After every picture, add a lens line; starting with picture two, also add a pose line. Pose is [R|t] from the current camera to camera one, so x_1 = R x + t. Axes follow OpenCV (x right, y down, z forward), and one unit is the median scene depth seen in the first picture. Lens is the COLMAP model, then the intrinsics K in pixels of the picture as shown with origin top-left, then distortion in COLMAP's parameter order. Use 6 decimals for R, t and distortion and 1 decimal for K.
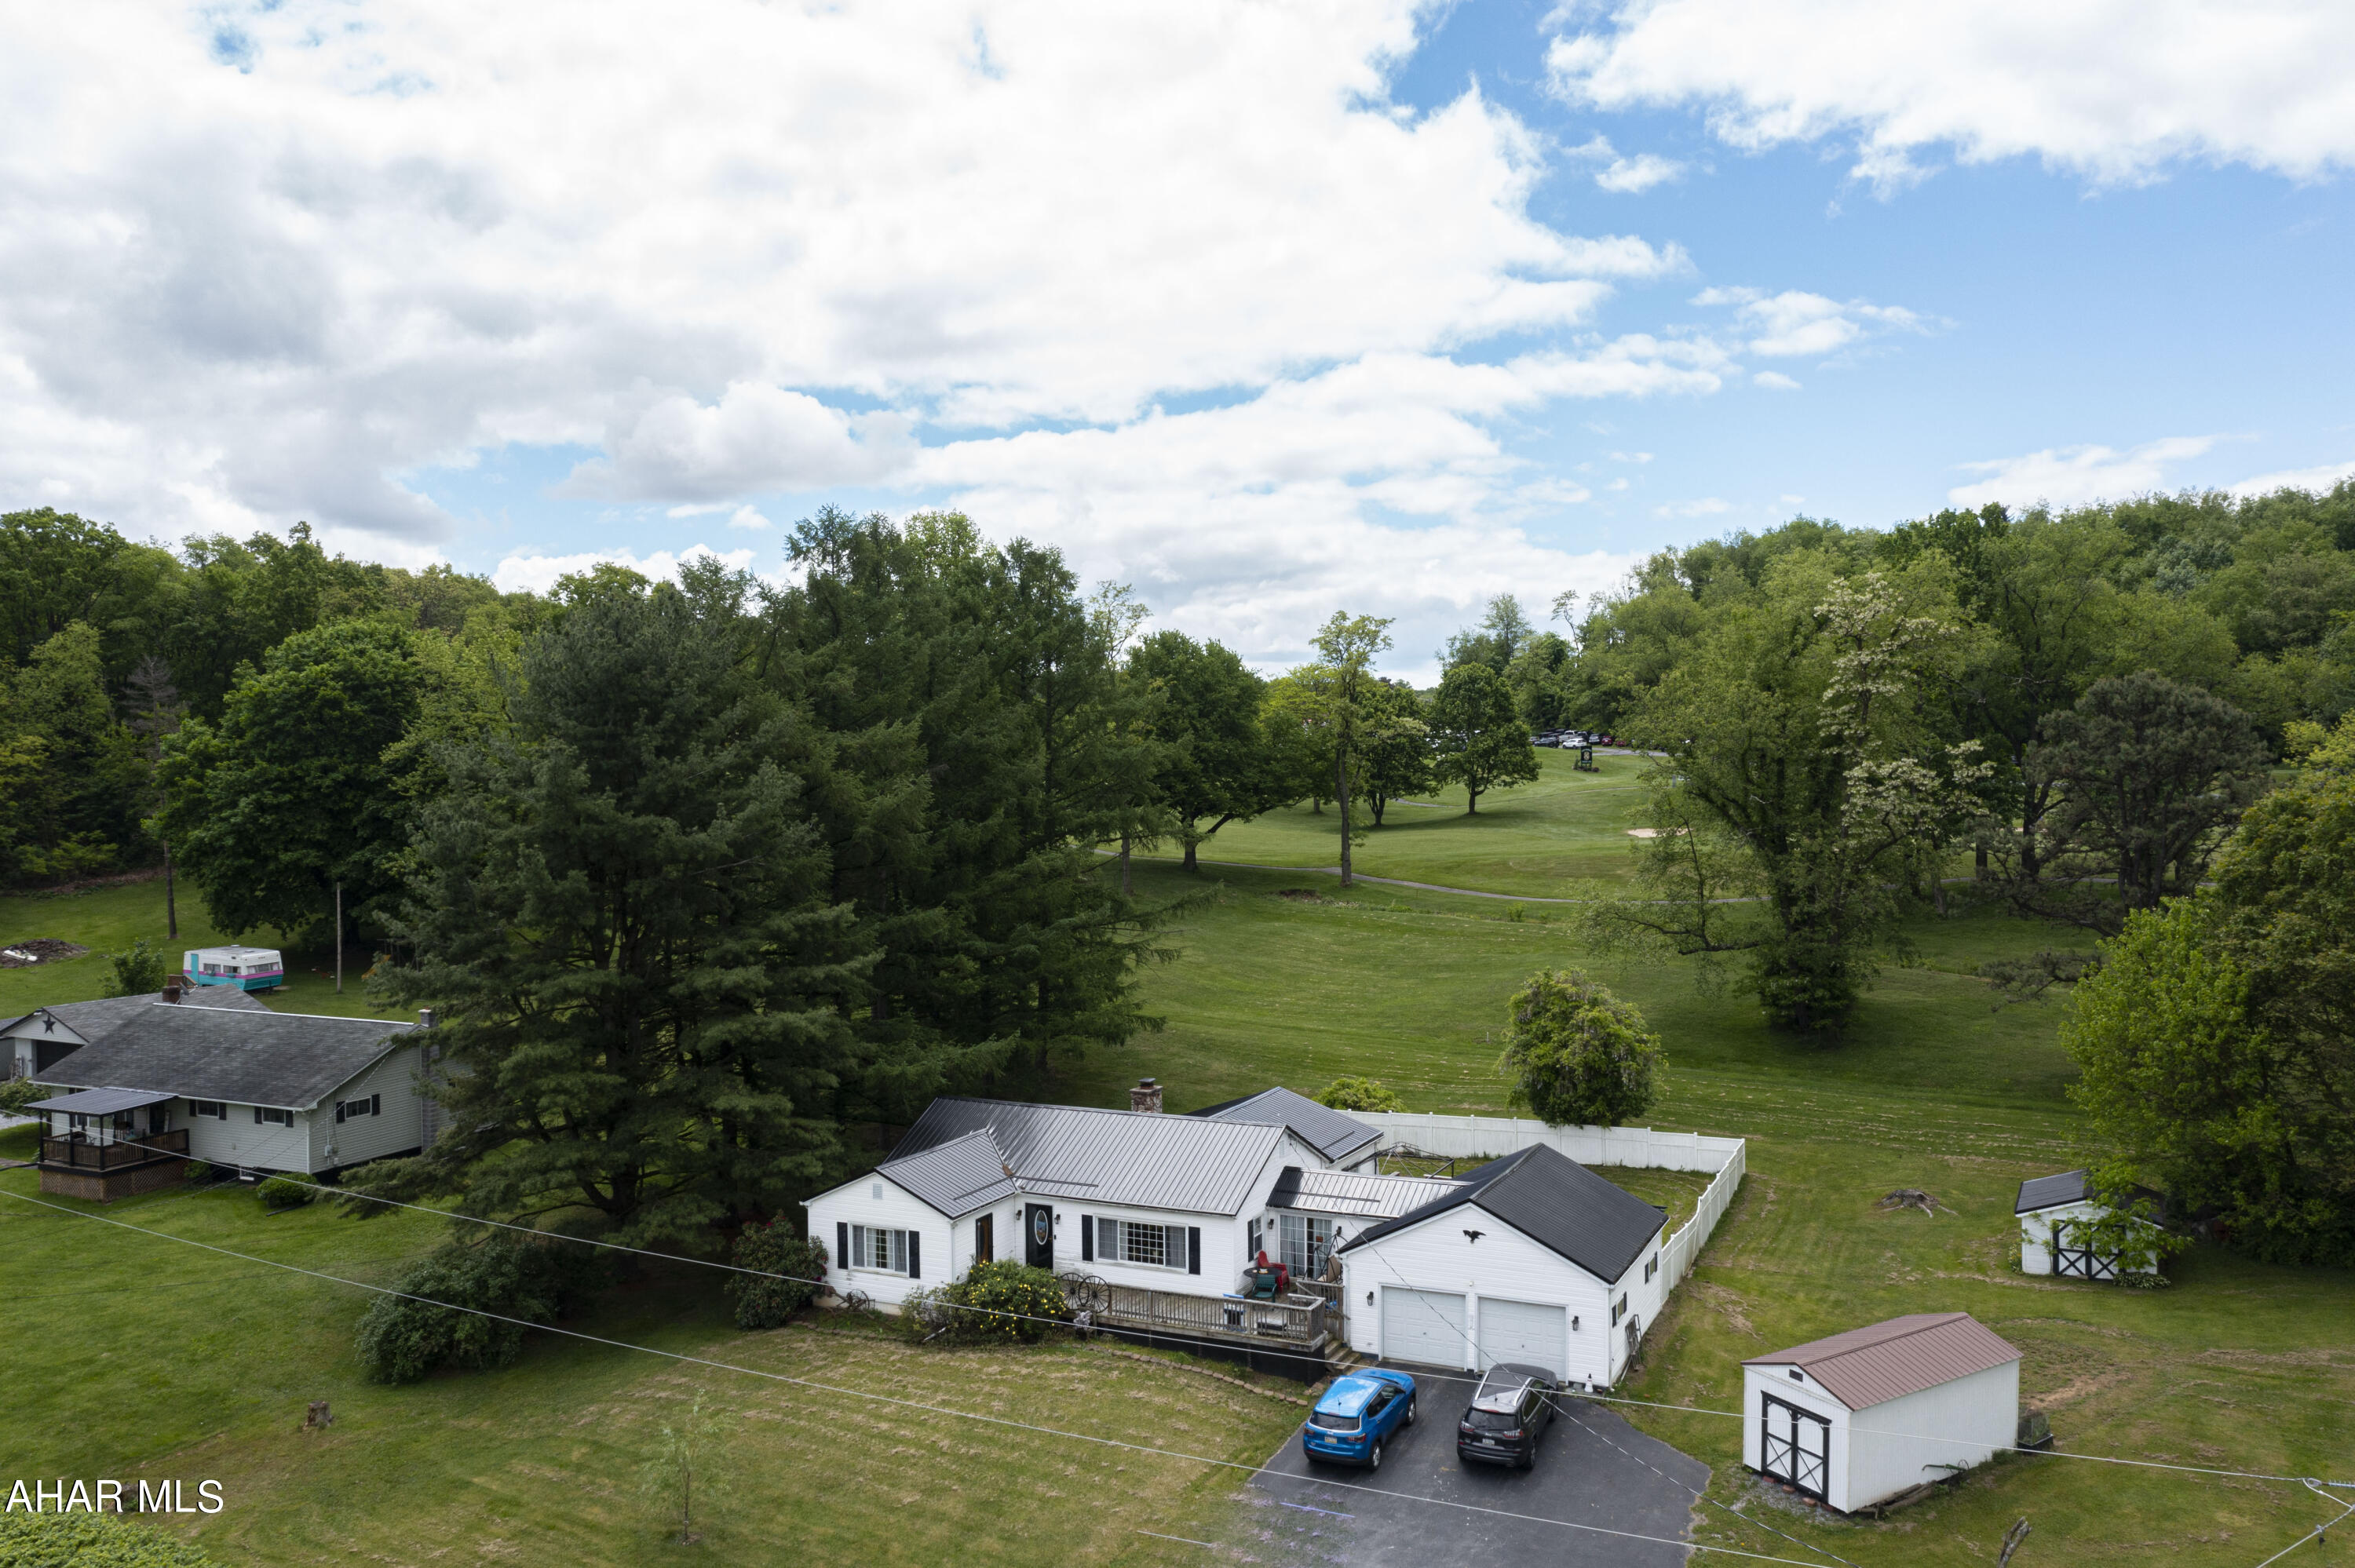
lens RADIAL K [[1876.8, 0, 1177.3], [0, 1876.8, 866.3], [0, 0, 1]] dist [-0.000918, -0.008533]
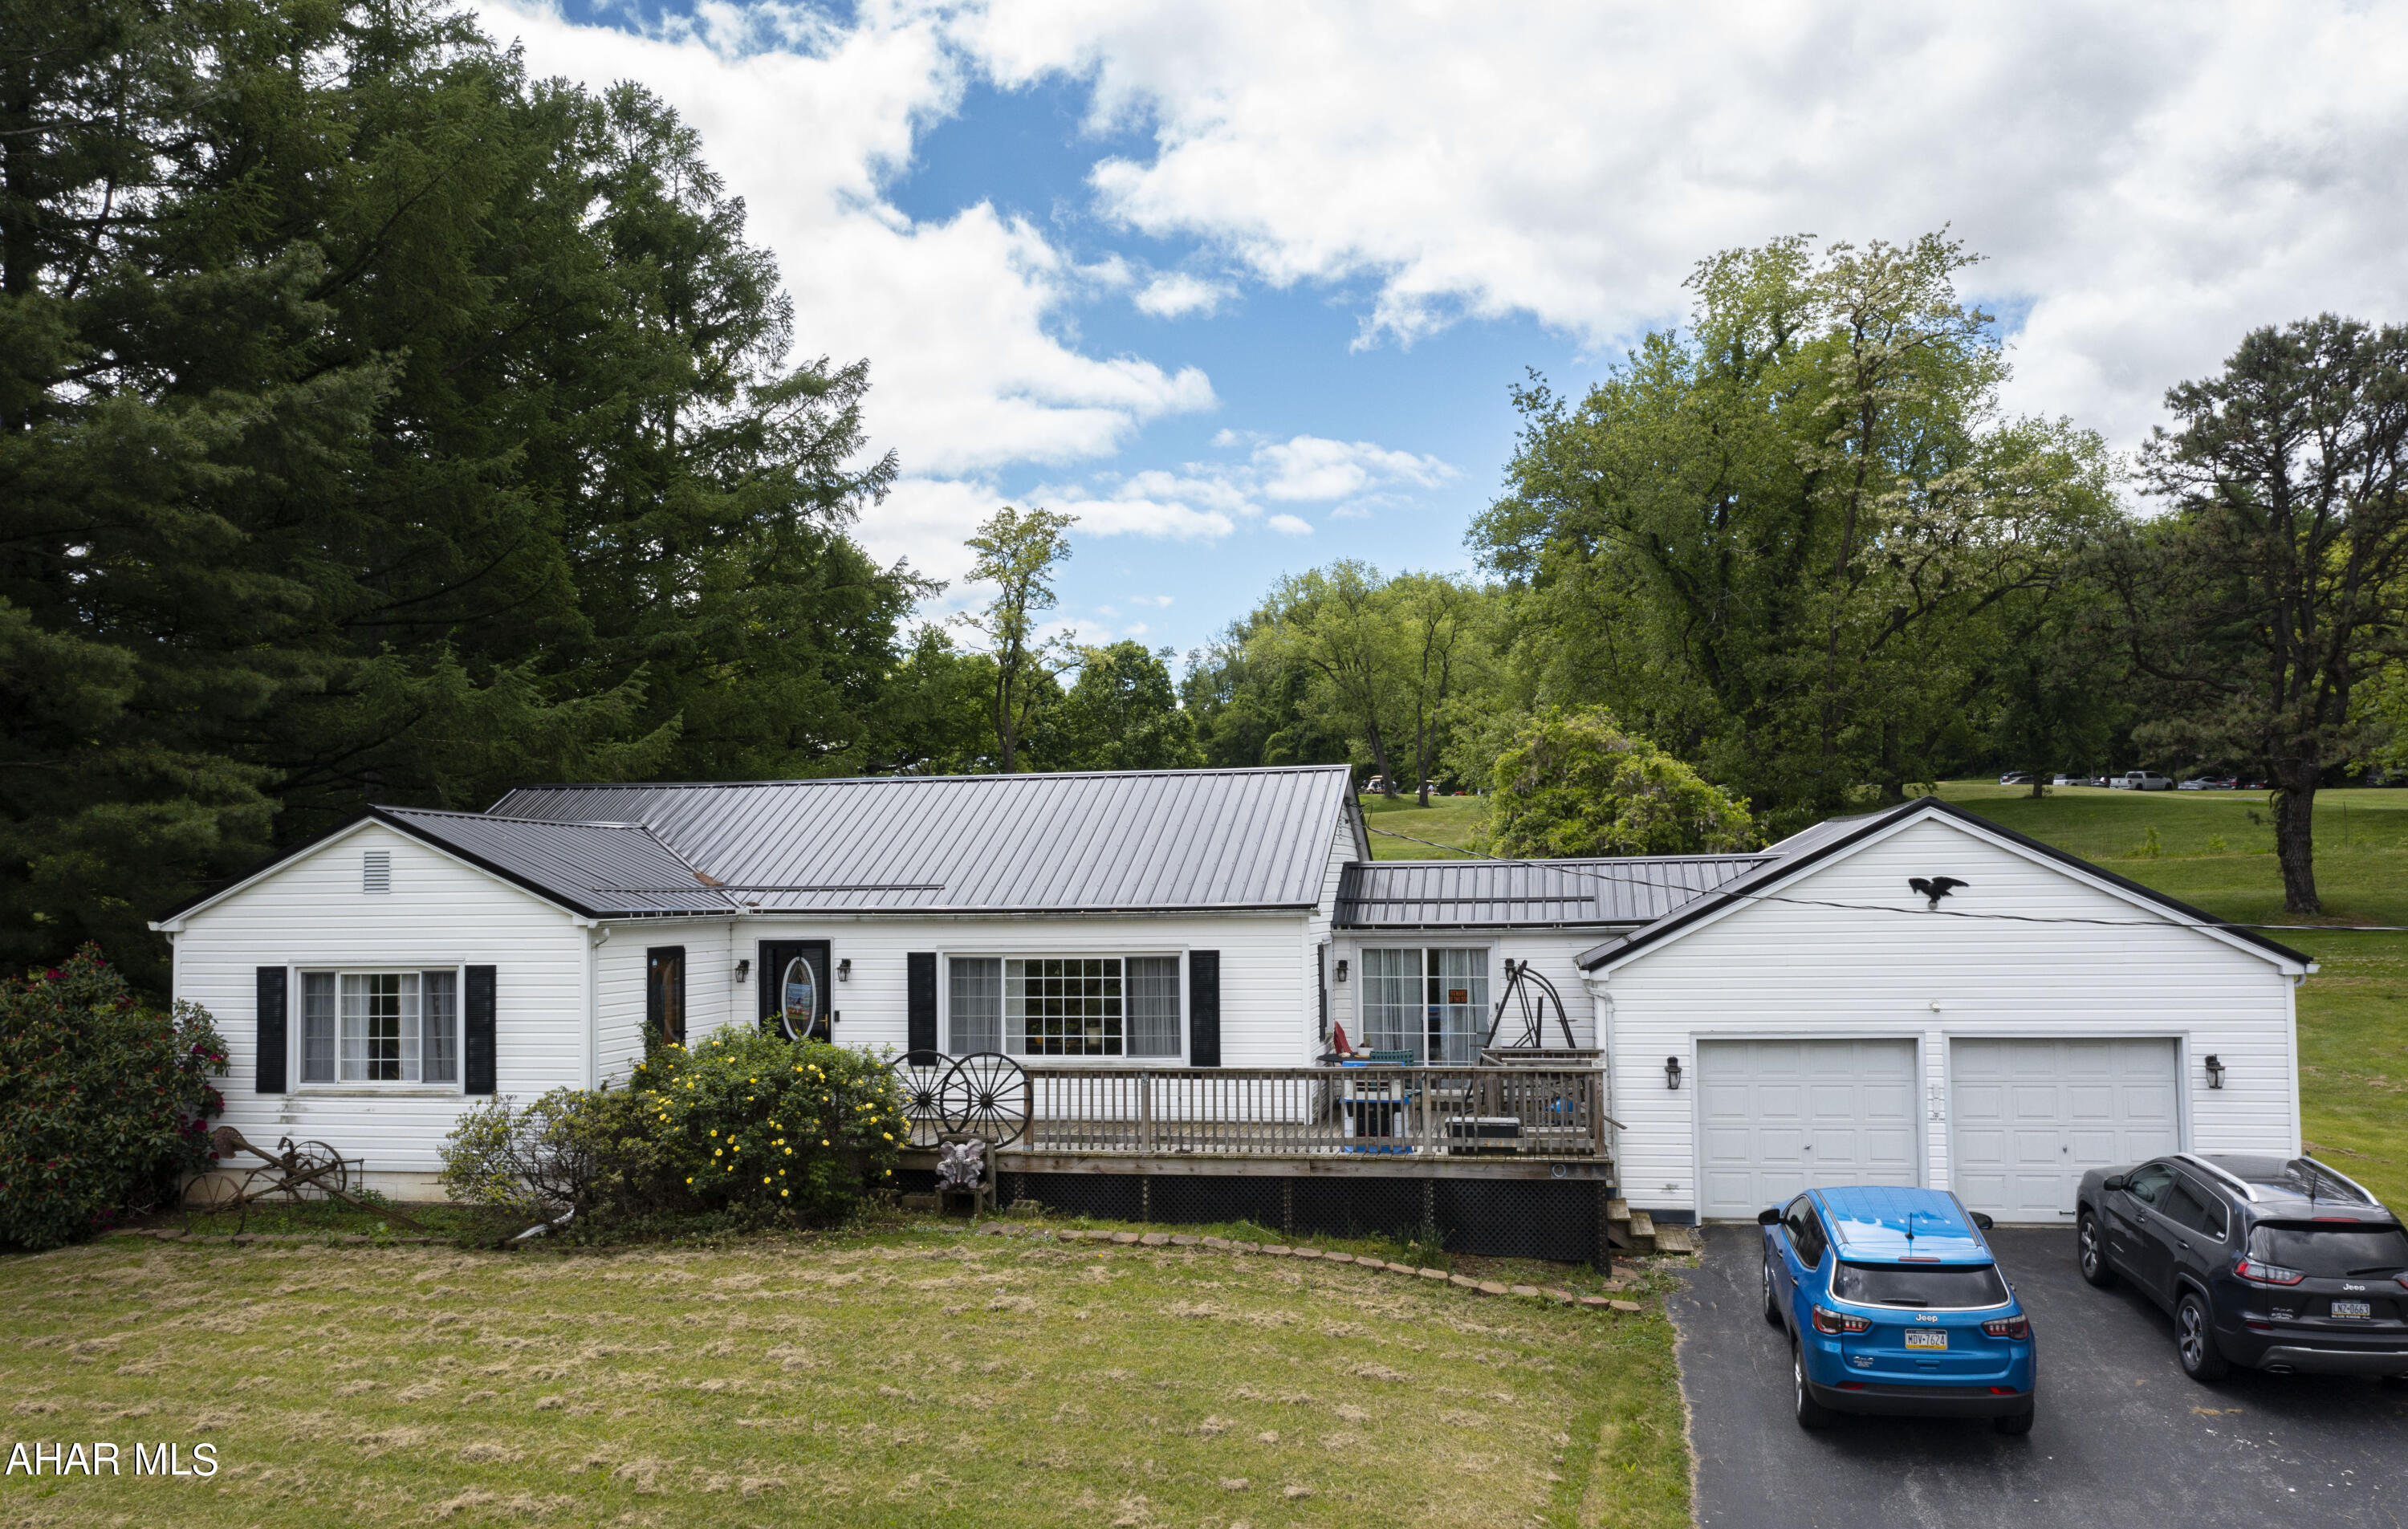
lens RADIAL K [[1915.1, 0, 1216.7], [0, 1915.1, 798.7], [0, 0, 1]] dist [-0.016525, 0.004418]
pose [[0.960960, 0.017651, 0.276125, -0.104123], [0.014668, 0.993310, -0.114541, 0.205063], [-0.276300, 0.114120, 0.954272, 0.585702]]
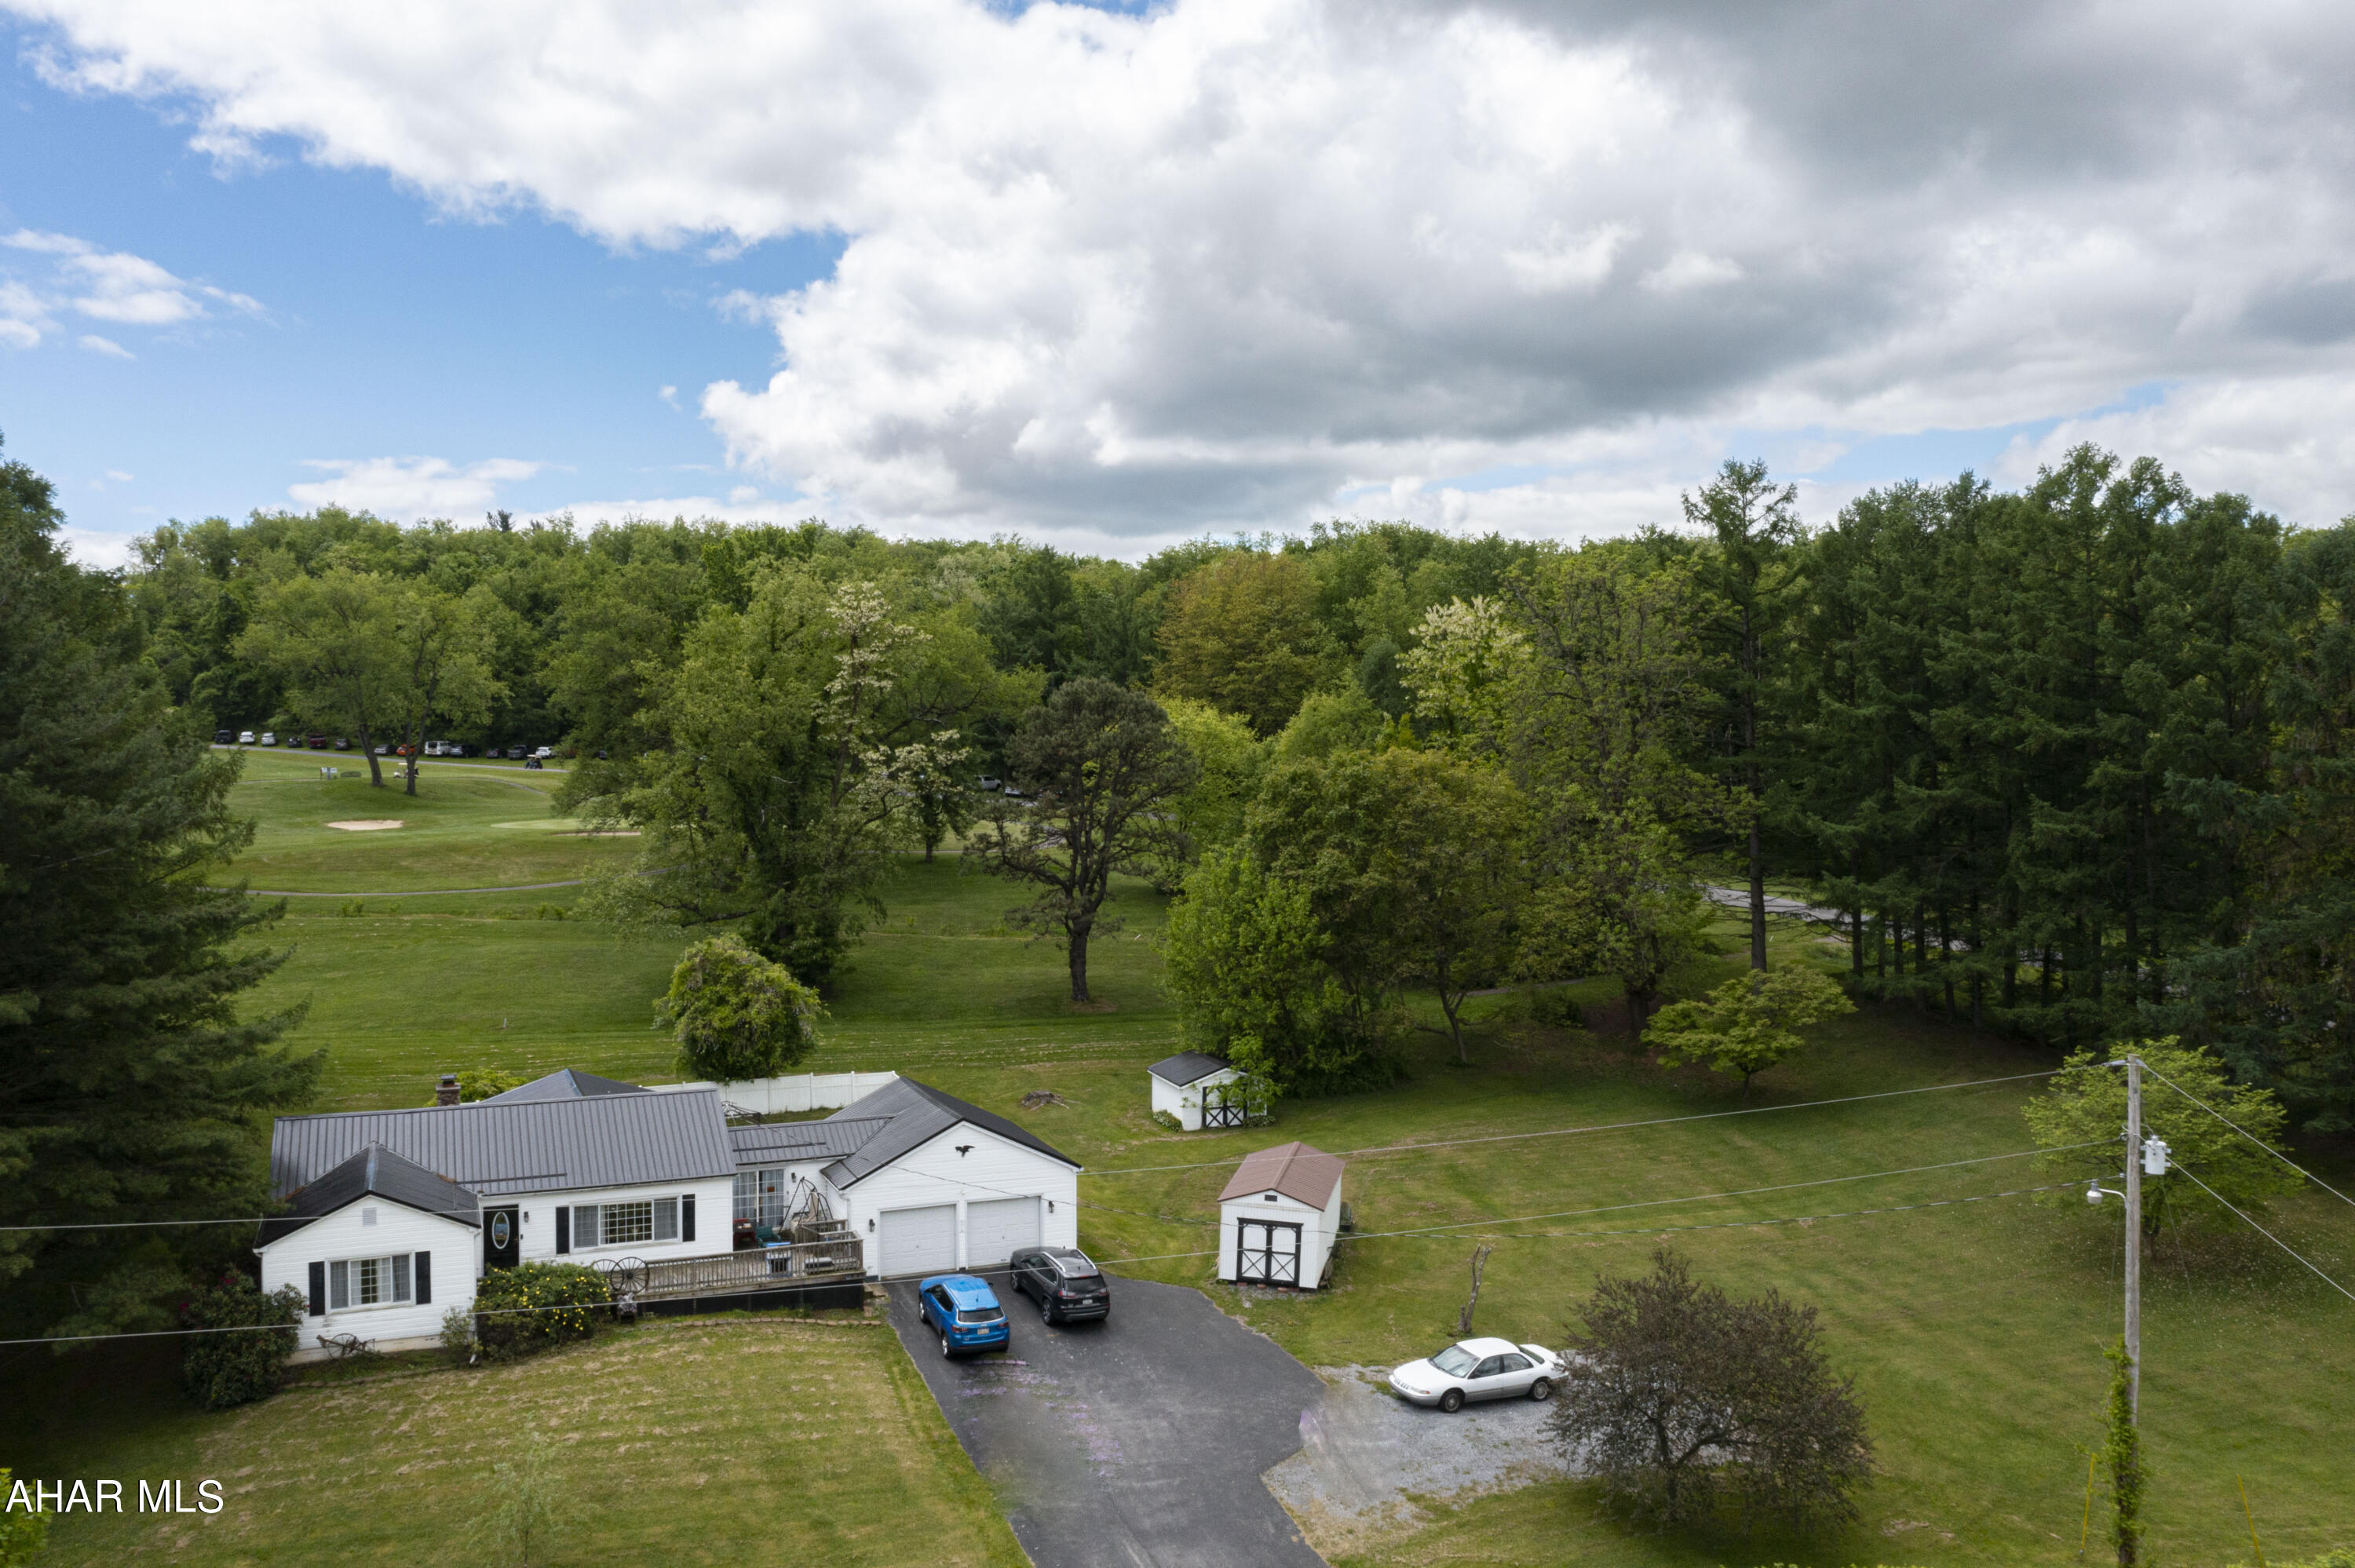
lens RADIAL K [[1878.8, 0, 1177.5], [0, 1878.8, 784.0], [0, 0, 1]] dist [-0.001336, -0.000973]
pose [[0.660907, -0.004502, 0.750455, -0.572255], [0.036912, 0.998967, -0.026515, 0.006574], [-0.749560, 0.045225, 0.660390, 0.117090]]
